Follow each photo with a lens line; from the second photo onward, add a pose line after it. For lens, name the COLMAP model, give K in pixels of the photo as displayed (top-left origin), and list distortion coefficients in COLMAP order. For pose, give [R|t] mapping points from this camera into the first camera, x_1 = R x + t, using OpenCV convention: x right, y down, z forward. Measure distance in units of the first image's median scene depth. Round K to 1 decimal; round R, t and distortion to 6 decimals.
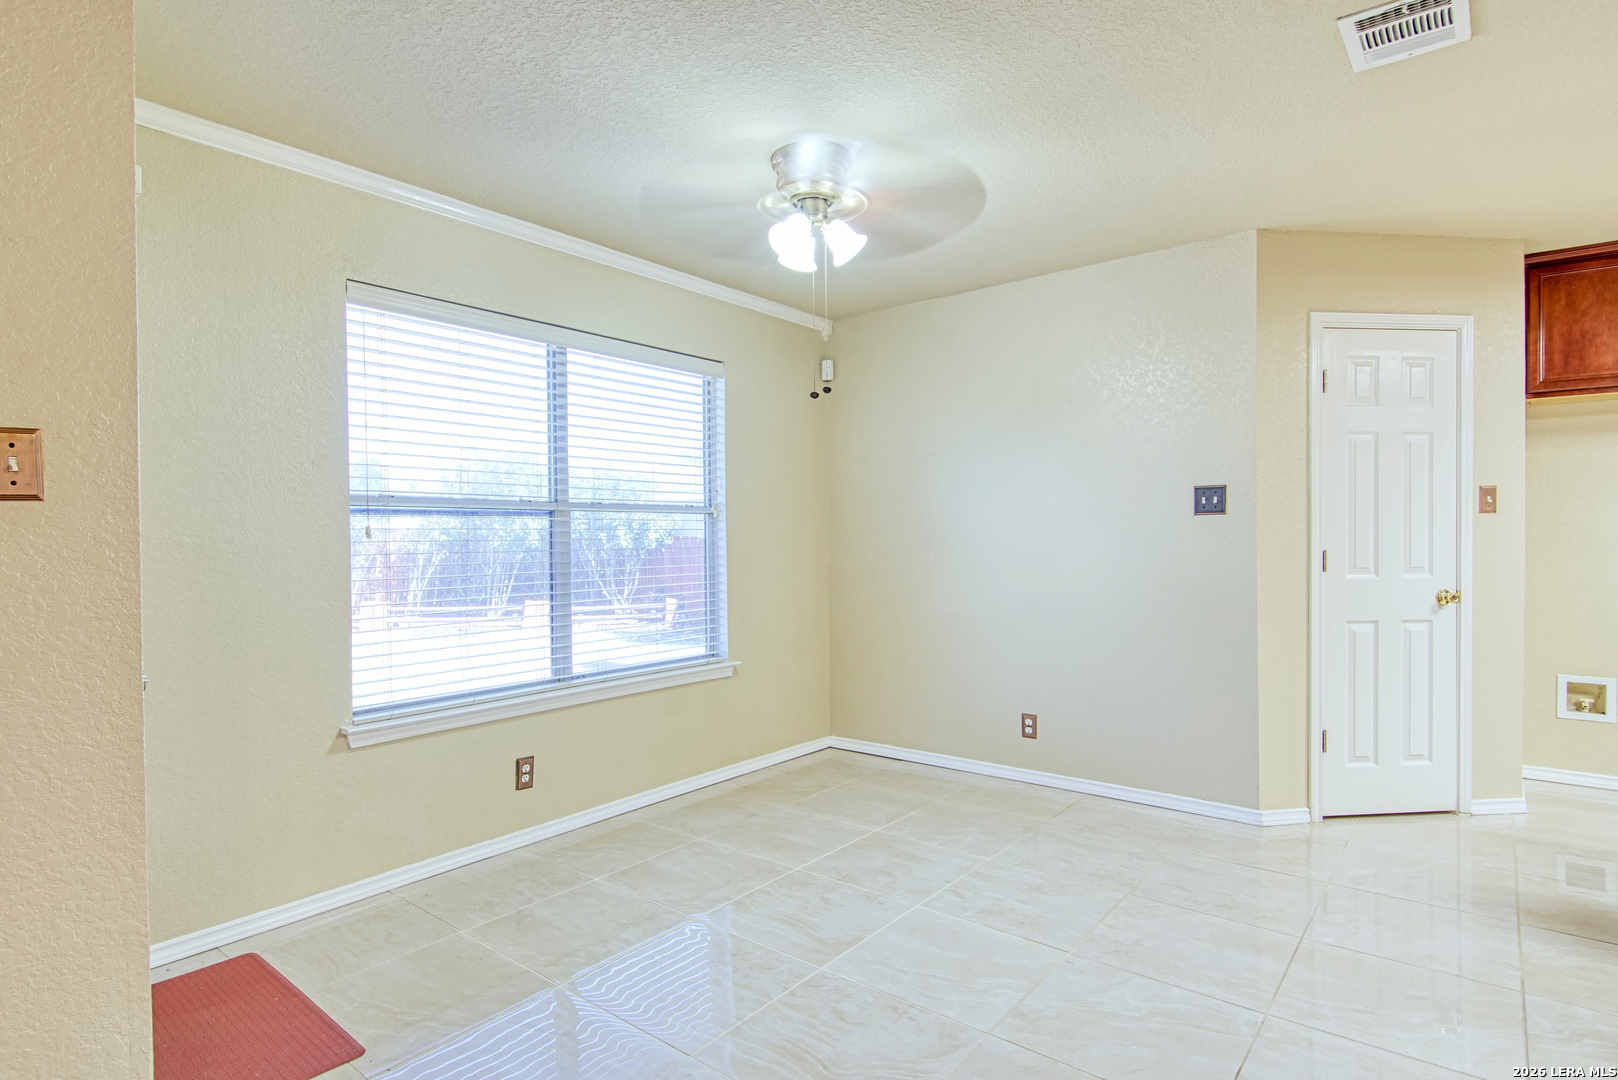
lens RADIAL K [[849.7, 0, 809.0], [0, 849.7, 540.0], [0, 0, 1]] dist [-0.027312, -0.000133]
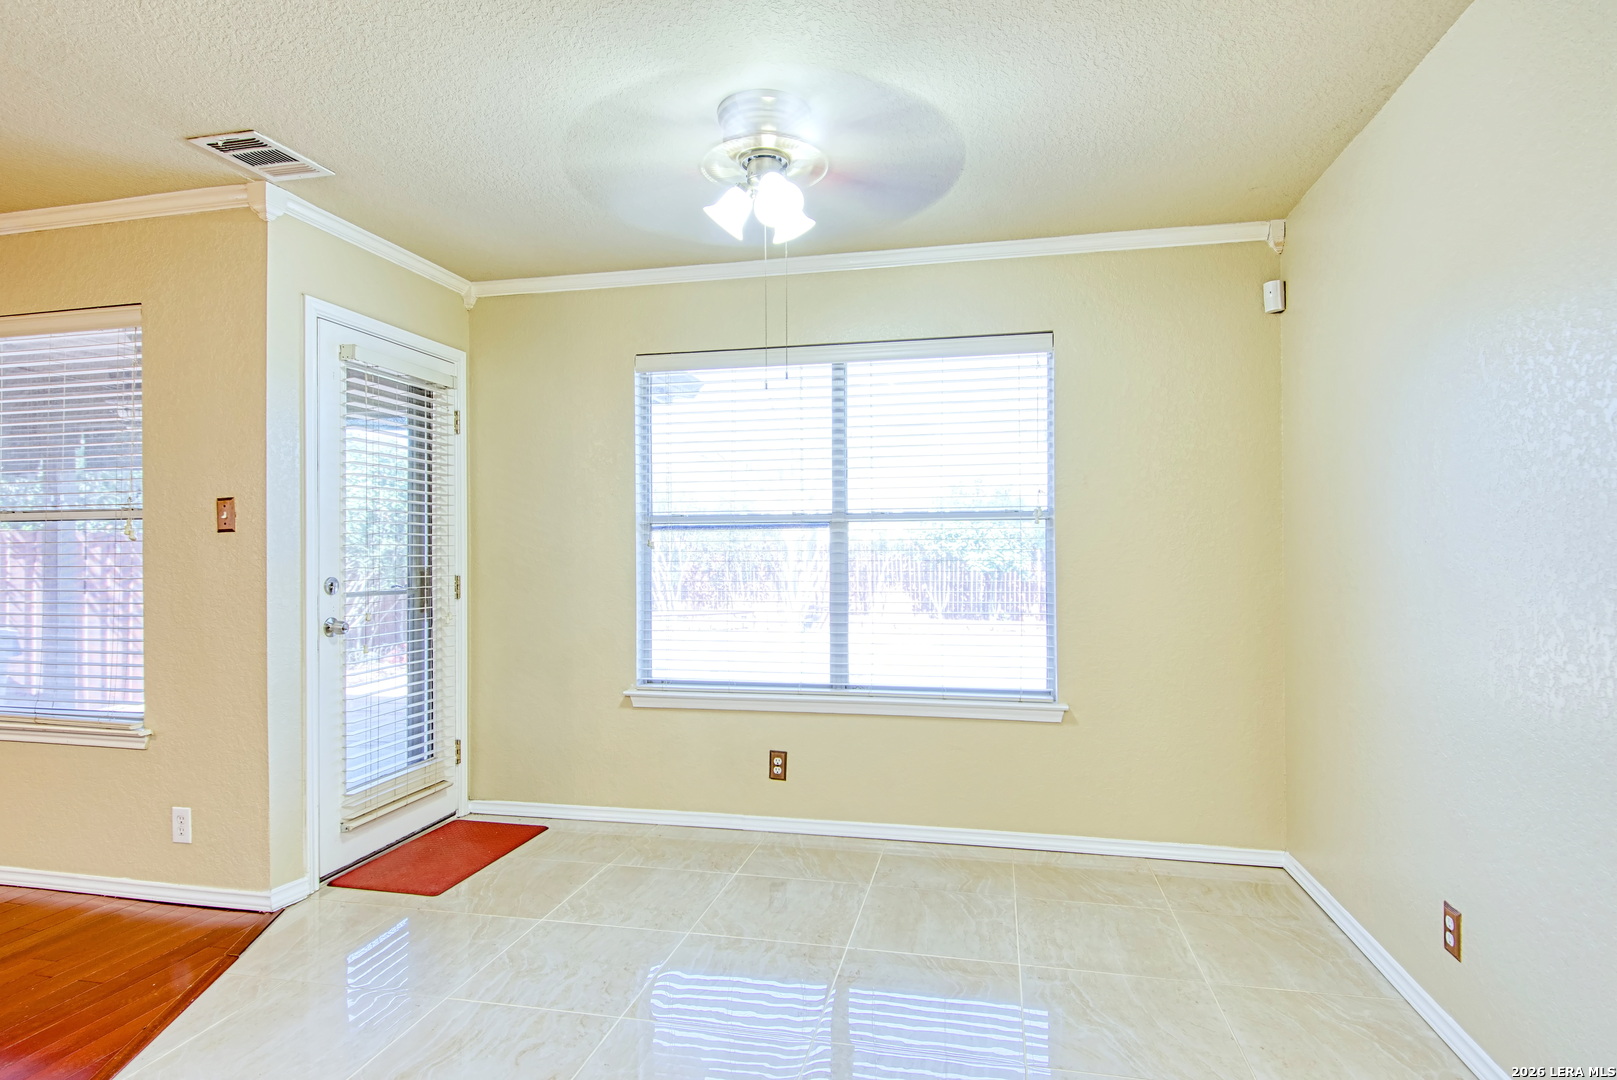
lens RADIAL K [[866.4, 0, 808.5], [0, 866.4, 540.0], [0, 0, 1]] dist [0.000752, -0.000198]
pose [[0.436018, -0.005581, -0.899921, 0.641107], [-0.002554, 0.999969, -0.007439, -0.005085], [0.899934, 0.005542, 0.435990, 0.513520]]
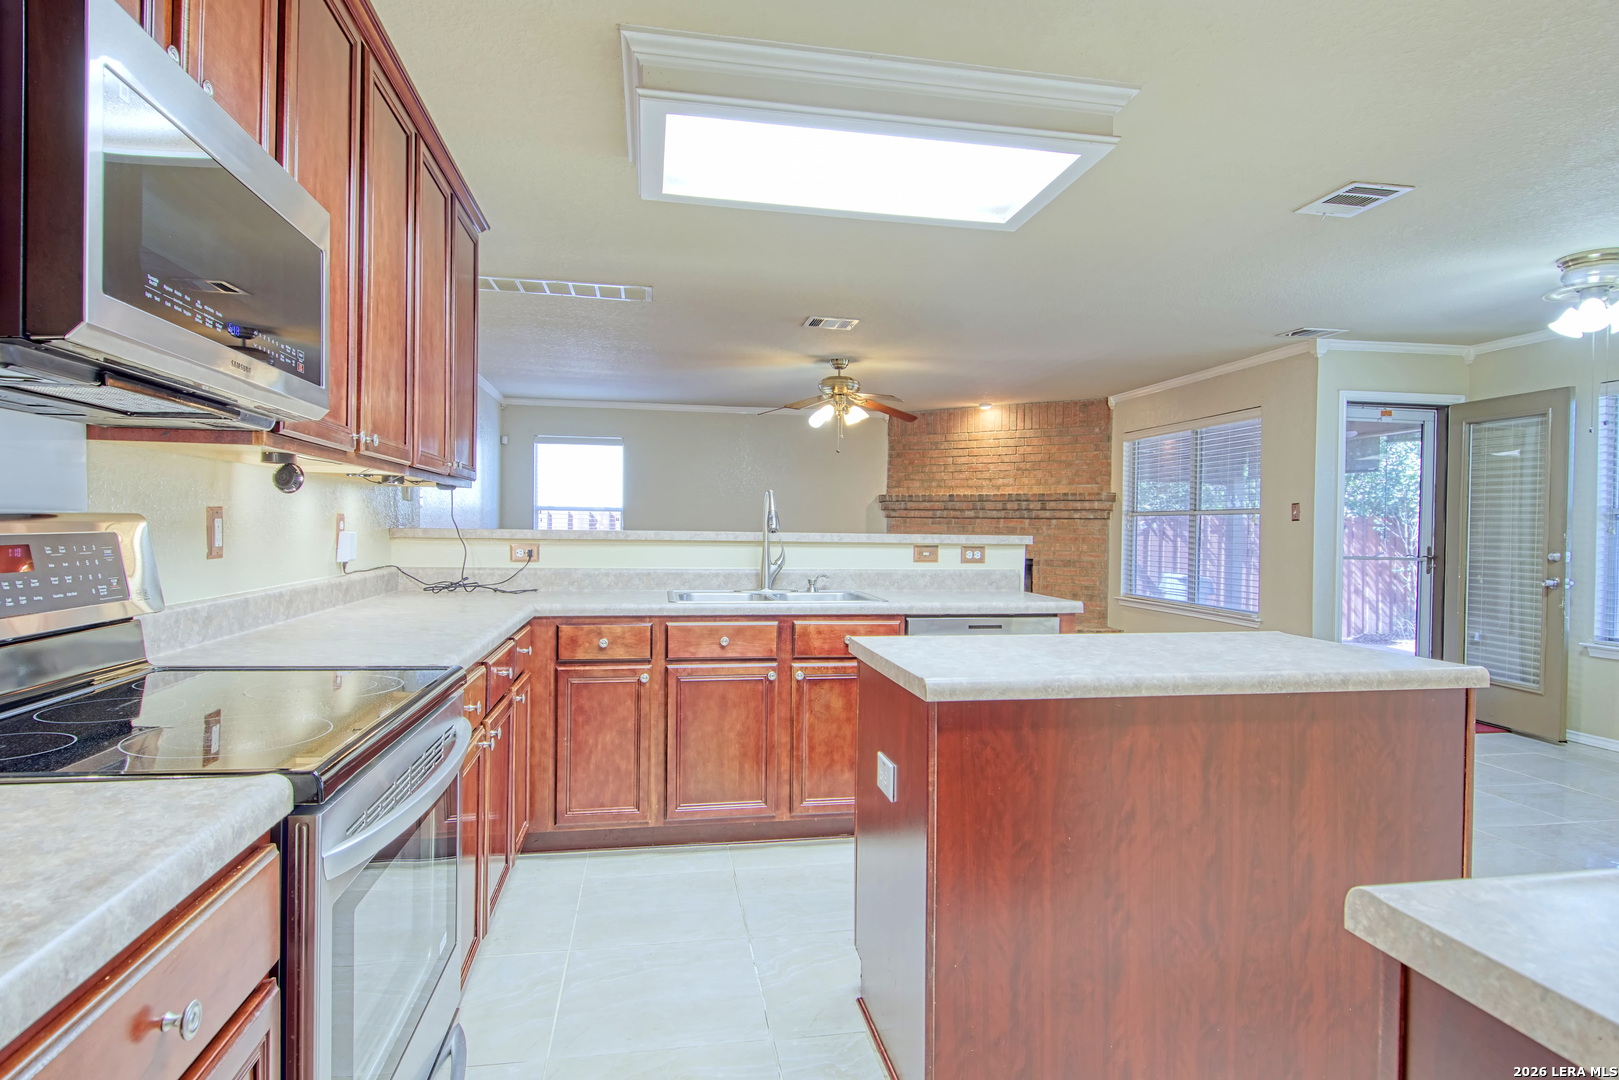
lens RADIAL K [[883.1, 0, 812.1], [0, 883.1, 510.1], [0, 0, 1]] dist [-0.030953, -0.000202]
pose [[-0.658033, -0.017328, -0.752790, 1.455089], [-0.016535, 0.999827, -0.008561, -0.007478], [0.752808, 0.006814, -0.658205, 0.757526]]
